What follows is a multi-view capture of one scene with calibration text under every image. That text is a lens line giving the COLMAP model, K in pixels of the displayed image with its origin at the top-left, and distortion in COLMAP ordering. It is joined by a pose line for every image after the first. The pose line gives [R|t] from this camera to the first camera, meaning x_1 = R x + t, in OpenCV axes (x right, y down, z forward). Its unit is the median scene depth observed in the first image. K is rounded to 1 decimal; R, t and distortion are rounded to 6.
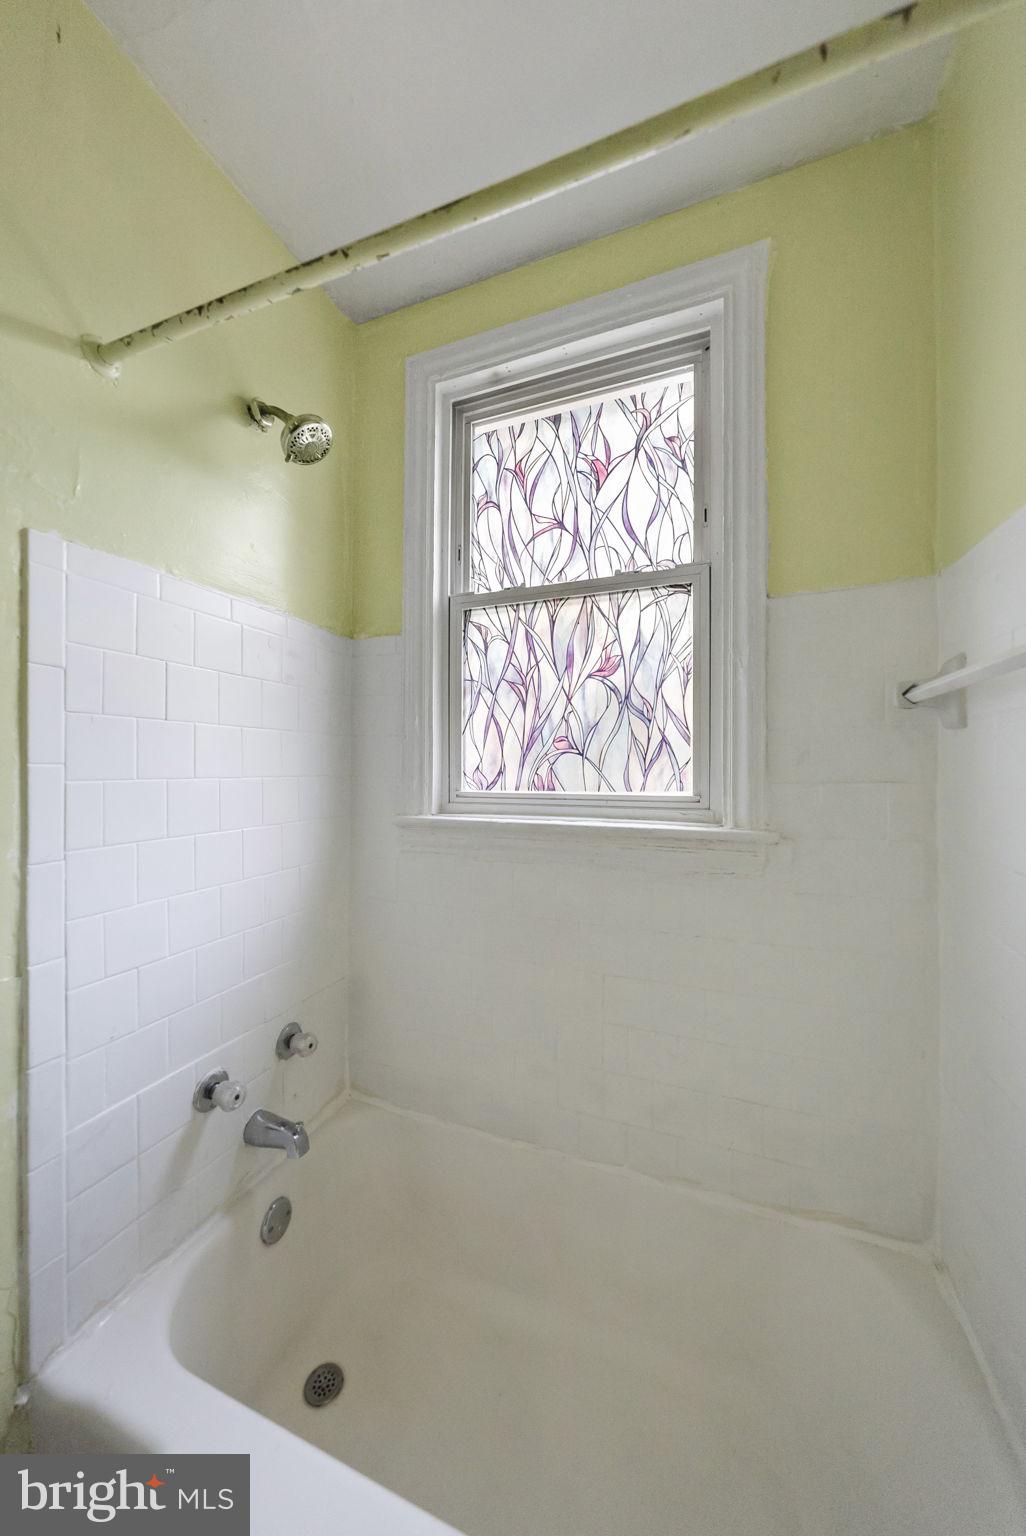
lens RADIAL K [[536.8, 0, 504.2], [0, 536.8, 770.2], [0, 0, 1]] dist [-0.003859, -0.000053]
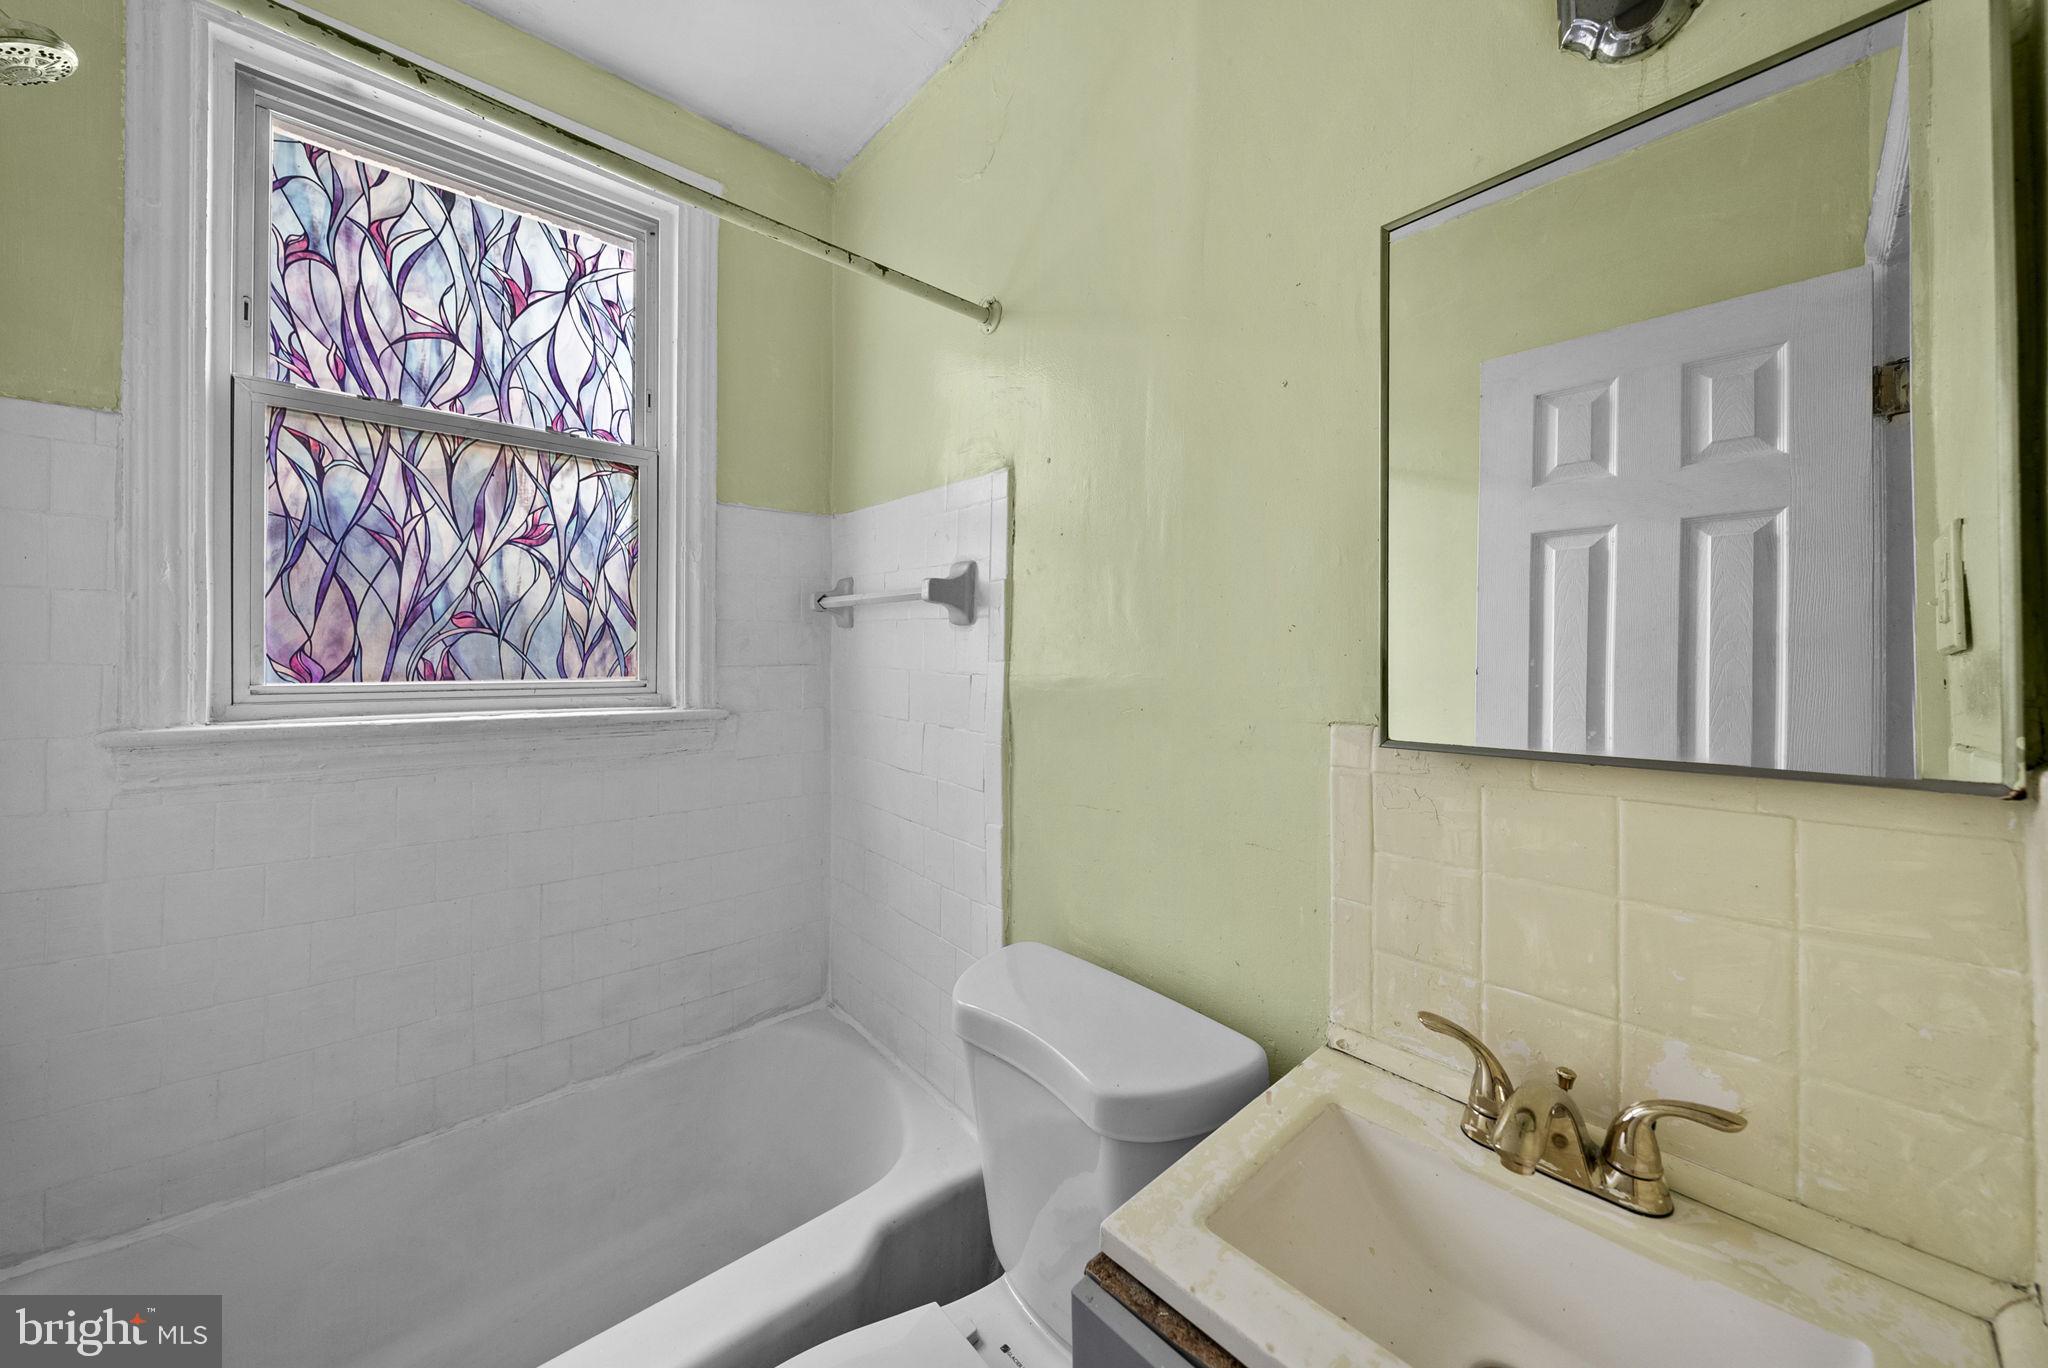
lens RADIAL K [[729.3, 0, 1052.3], [0, 729.3, 674.5], [0, 0, 1]] dist [-0.002085, -0.000051]
pose [[0.424799, -0.022844, 0.905000, -0.507081], [-0.011968, 0.999452, 0.030846, -0.013299], [-0.905209, -0.023934, 0.424293, -0.251973]]
